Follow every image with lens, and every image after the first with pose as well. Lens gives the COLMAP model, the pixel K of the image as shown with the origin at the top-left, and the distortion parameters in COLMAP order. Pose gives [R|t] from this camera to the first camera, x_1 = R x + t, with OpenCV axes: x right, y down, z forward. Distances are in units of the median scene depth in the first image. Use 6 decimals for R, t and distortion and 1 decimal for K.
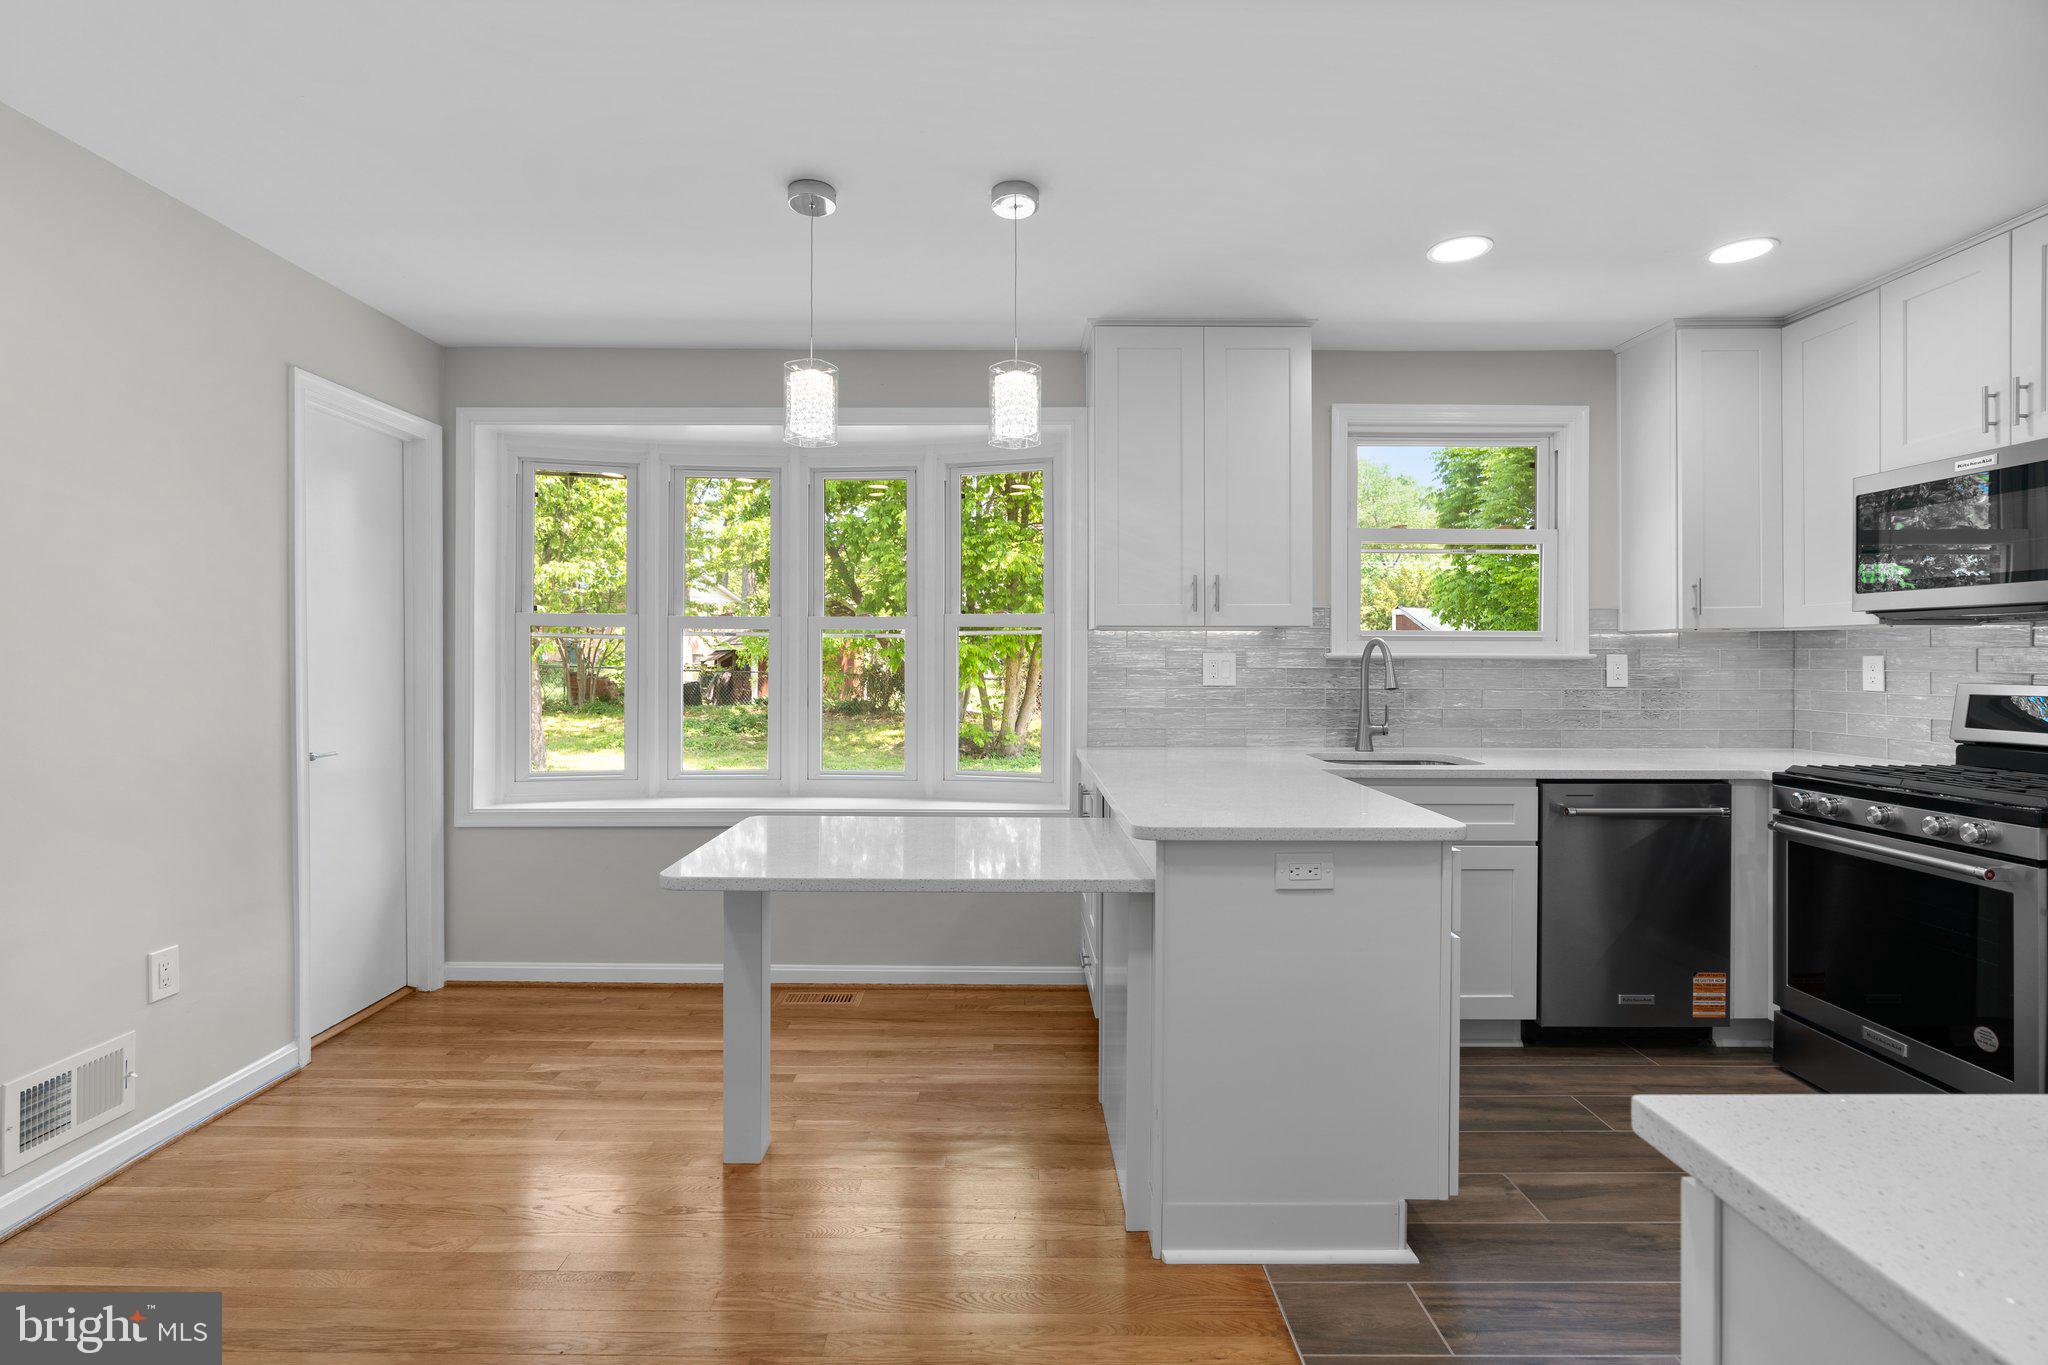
lens RADIAL K [[940.1, 0, 1012.5], [0, 940.1, 663.6], [0, 0, 1]] dist [-0.005675, 0.001399]
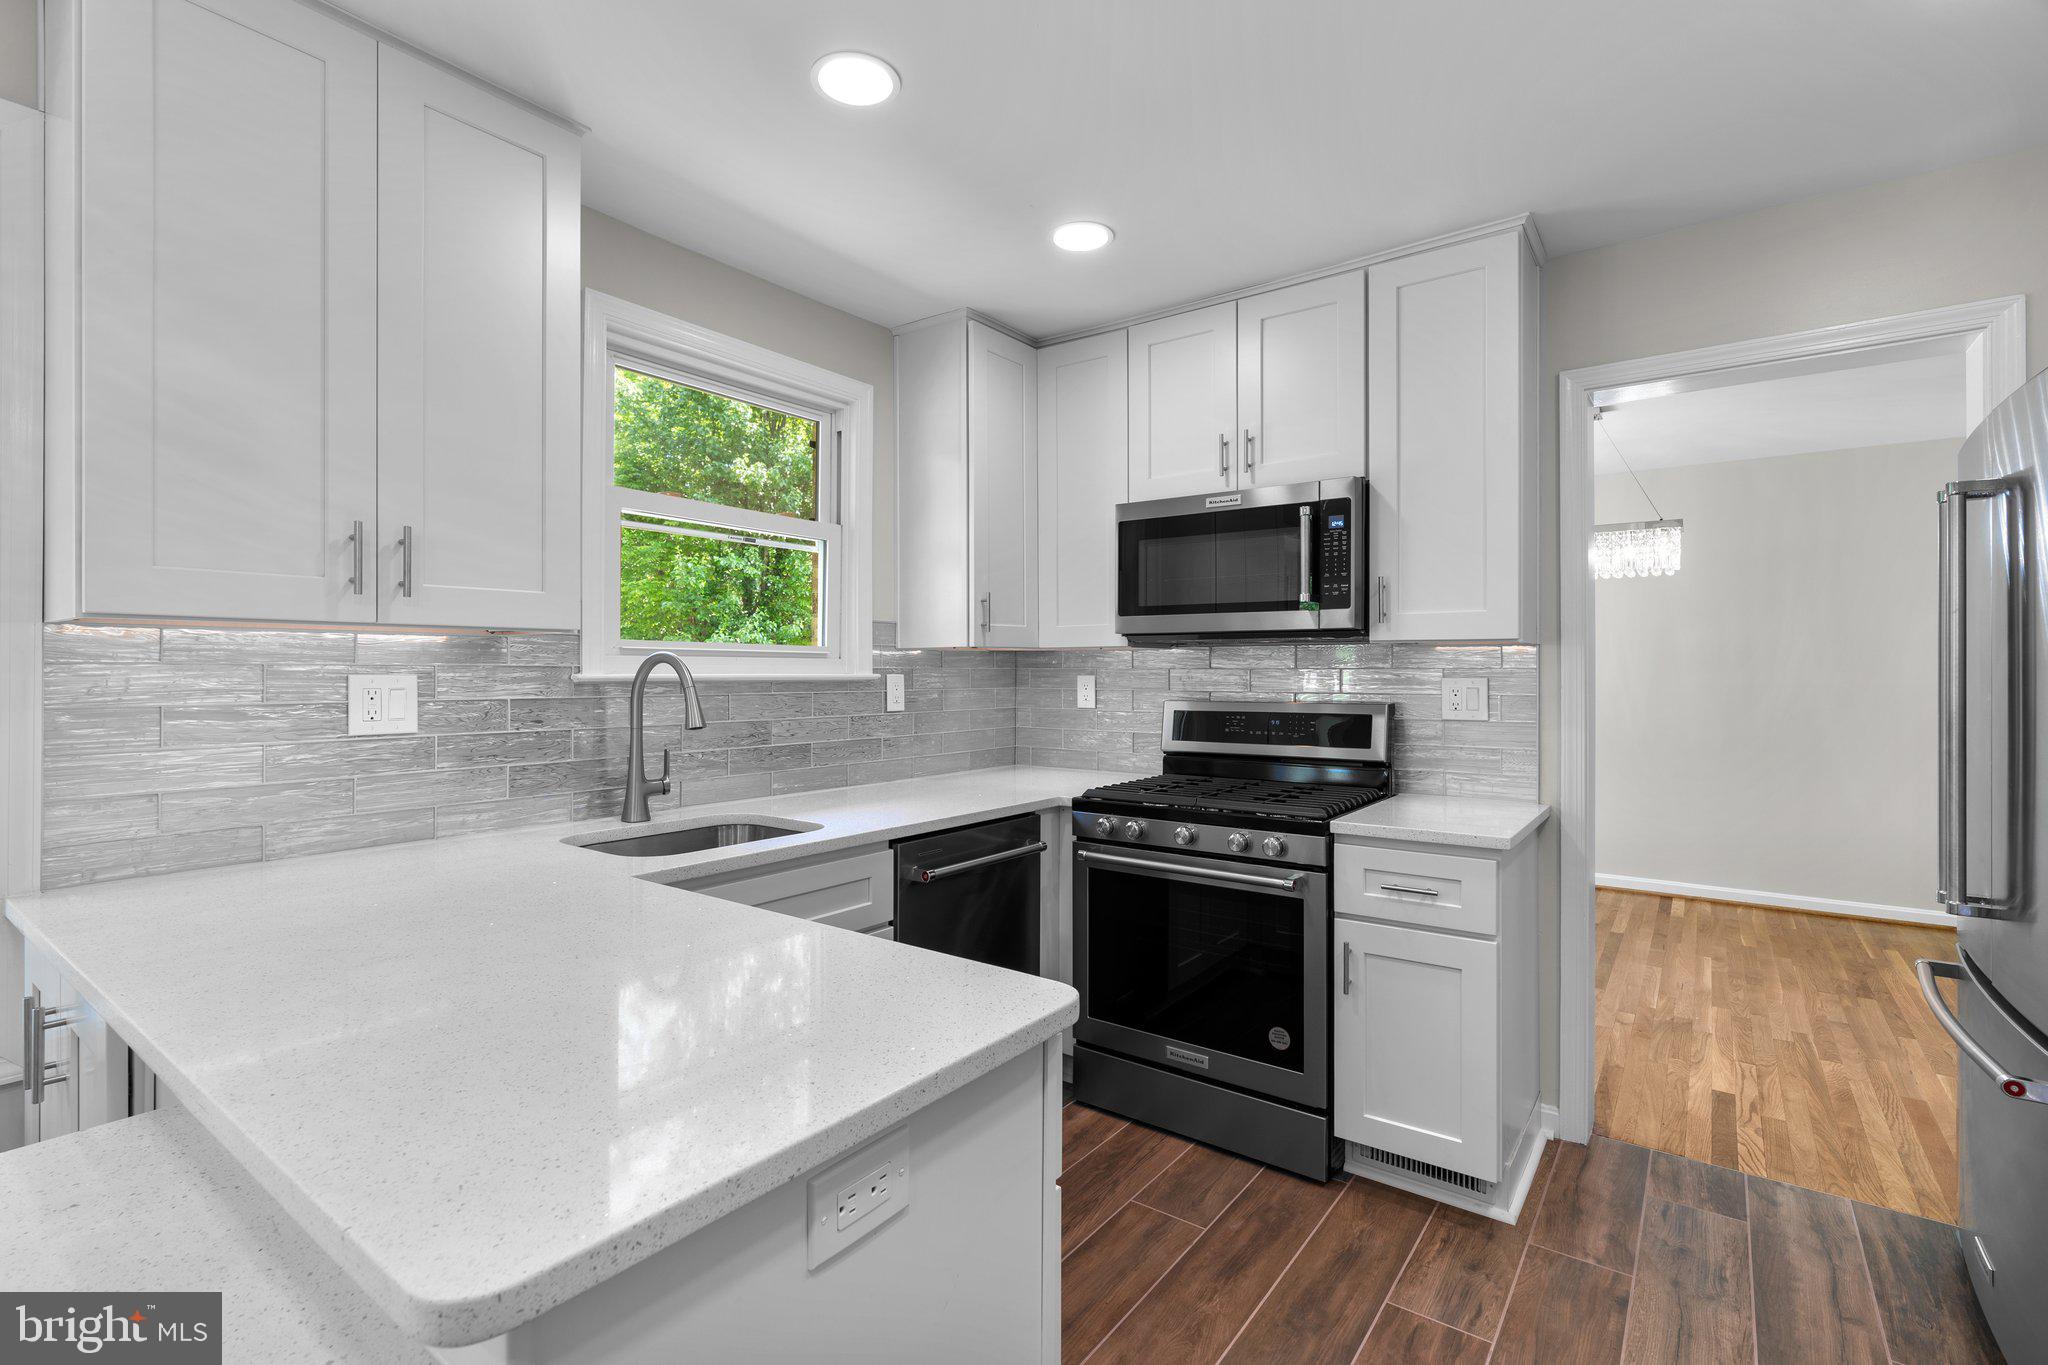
lens RADIAL K [[940.1, 0, 1018.4], [0, 940.1, 670.1], [0, 0, 1]] dist [-0.005675, 0.001399]
pose [[0.600471, -0.000011, 0.799647, 0.004862], [0.004673, 0.999983, -0.003495, -0.011147], [-0.799633, 0.005835, 0.600460, 0.411005]]
